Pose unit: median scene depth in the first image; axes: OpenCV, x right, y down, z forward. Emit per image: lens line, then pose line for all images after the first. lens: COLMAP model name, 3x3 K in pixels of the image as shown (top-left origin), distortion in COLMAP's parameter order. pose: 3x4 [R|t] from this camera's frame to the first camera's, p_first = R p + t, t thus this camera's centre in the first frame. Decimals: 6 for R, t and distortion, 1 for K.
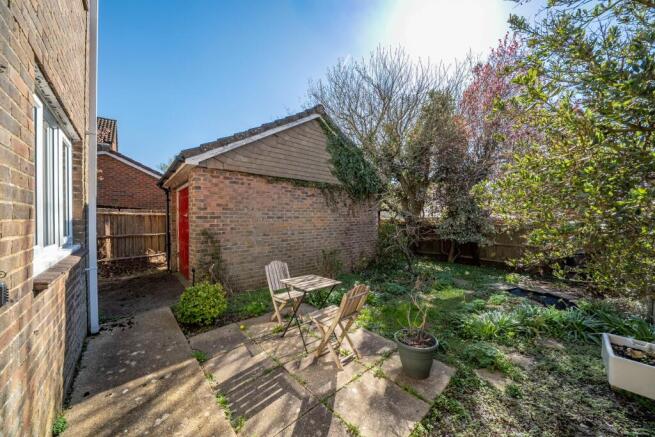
lens RADIAL K [[226.8, 0, 327.1], [0, 226.8, 218.6], [0, 0, 1]] dist [-0.019002, -0.000075]
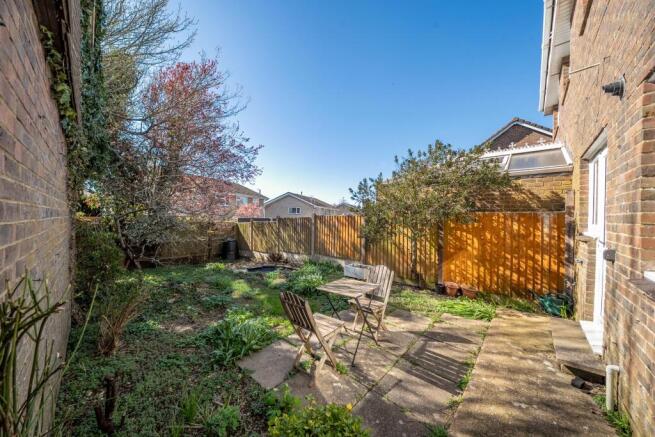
lens RADIAL K [[226.8, 0, 328.7], [0, 226.8, 217.1], [0, 0, 1]] dist [-0.019002, -0.000075]
pose [[-0.096216, 0.003961, 0.995353, -1.303237], [-0.001803, 0.999990, -0.004154, -0.005585], [-0.995359, -0.002194, -0.096208, 1.527072]]
